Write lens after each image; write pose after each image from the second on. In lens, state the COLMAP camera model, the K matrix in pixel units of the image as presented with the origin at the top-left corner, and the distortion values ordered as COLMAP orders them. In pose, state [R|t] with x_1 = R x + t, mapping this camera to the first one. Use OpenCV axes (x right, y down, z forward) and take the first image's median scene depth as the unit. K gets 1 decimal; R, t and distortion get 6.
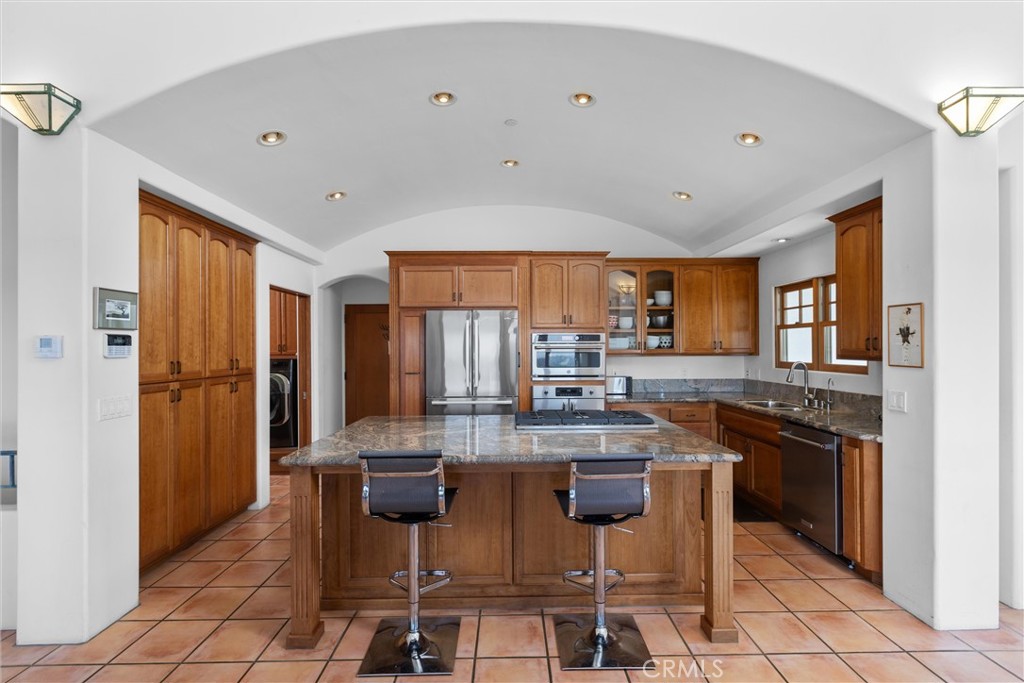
lens RADIAL K [[453.0, 0, 512.8], [0, 453.0, 345.9], [0, 0, 1]] dist [0.000283, 0.000087]
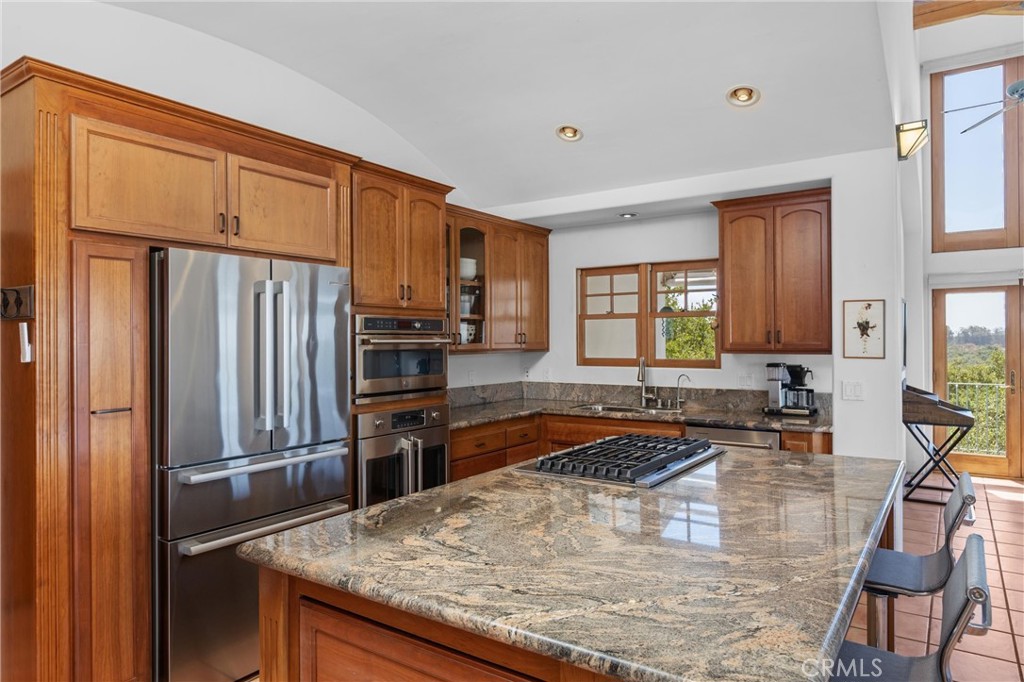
lens RADIAL K [[644.7, 0, 511.5], [0, 644.7, 337.4], [0, 0, 1]] dist [0.001935, 0.000771]
pose [[0.580609, 0.004734, 0.814169, -0.479101], [-0.000306, 0.999984, -0.005596, 0.003214], [-0.814183, 0.002999, 0.580601, 0.437612]]
